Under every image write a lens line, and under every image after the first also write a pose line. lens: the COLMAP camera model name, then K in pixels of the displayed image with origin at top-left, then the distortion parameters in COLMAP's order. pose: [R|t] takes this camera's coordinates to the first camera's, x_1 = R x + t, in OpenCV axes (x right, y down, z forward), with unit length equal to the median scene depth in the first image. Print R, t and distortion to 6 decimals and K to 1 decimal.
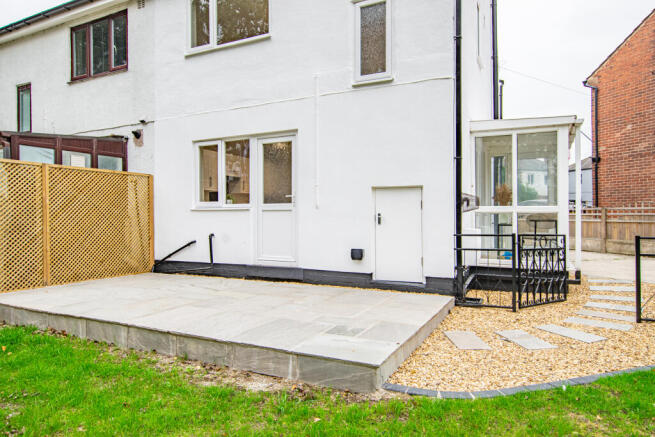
lens RADIAL K [[422.9, 0, 327.5], [0, 422.9, 218.5], [0, 0, 1]] dist [0.002241, 0.001459]
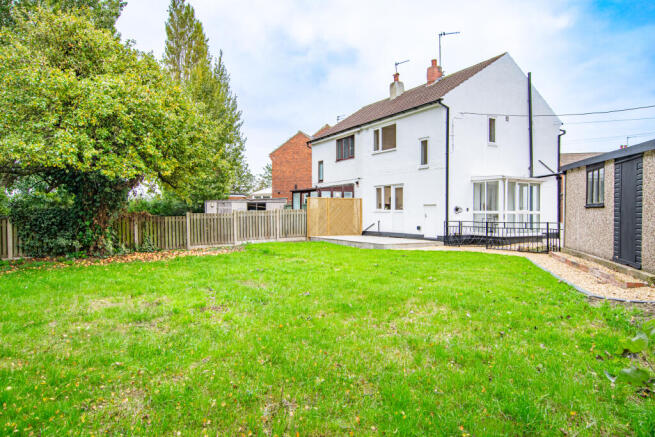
lens RADIAL K [[422.9, 0, 327.5], [0, 422.9, 218.5], [0, 0, 1]] dist [0.002241, 0.001459]
pose [[0.833244, 0.007681, -0.552852, 0.945402], [0.000232, 0.999899, 0.014242, -0.017725], [0.552905, -0.011995, 0.833158, -1.436375]]
